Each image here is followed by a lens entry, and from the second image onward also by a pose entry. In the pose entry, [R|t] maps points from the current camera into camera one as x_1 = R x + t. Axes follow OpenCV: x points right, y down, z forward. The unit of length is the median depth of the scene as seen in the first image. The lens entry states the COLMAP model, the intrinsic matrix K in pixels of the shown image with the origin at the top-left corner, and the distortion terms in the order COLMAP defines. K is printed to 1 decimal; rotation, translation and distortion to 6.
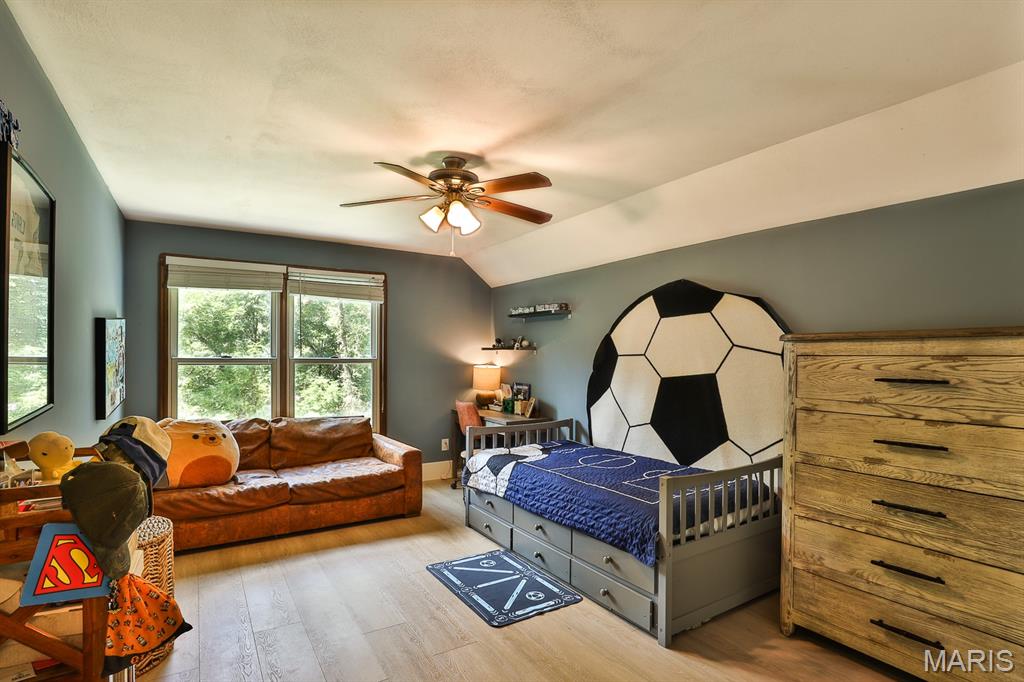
lens RADIAL K [[511.7, 0, 511.4], [0, 511.7, 356.4], [0, 0, 1]] dist [-0.000508, -0.000088]
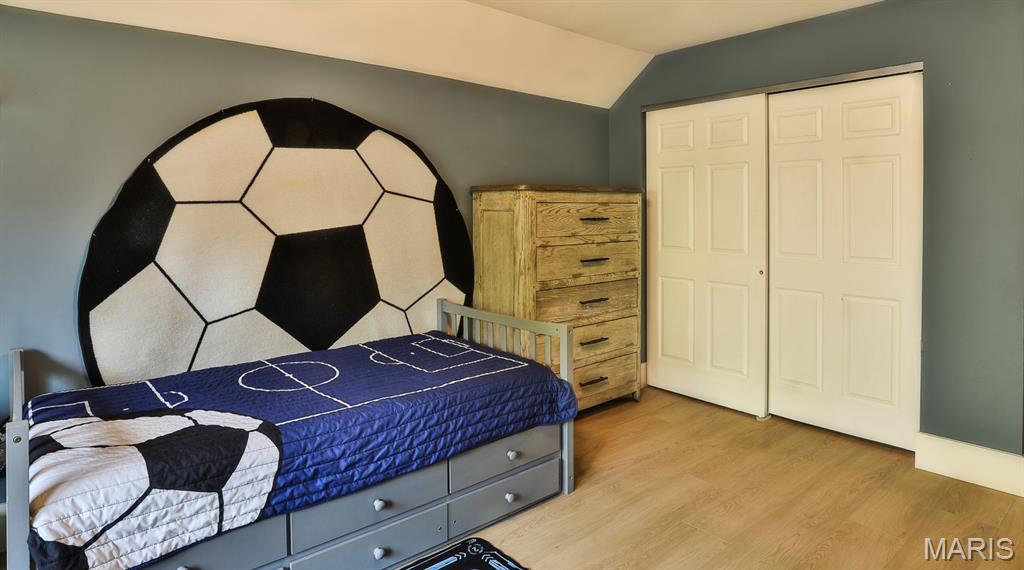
lens RADIAL K [[578.4, 0, 511.7], [0, 578.4, 222.8], [0, 0, 1]] dist [-0.003707, -0.001103]
pose [[-0.123223, -0.029680, 0.991935, -0.617875], [0.004360, 0.999527, 0.030449, 0.003438], [-0.992369, 0.008077, -0.123035, 0.971580]]
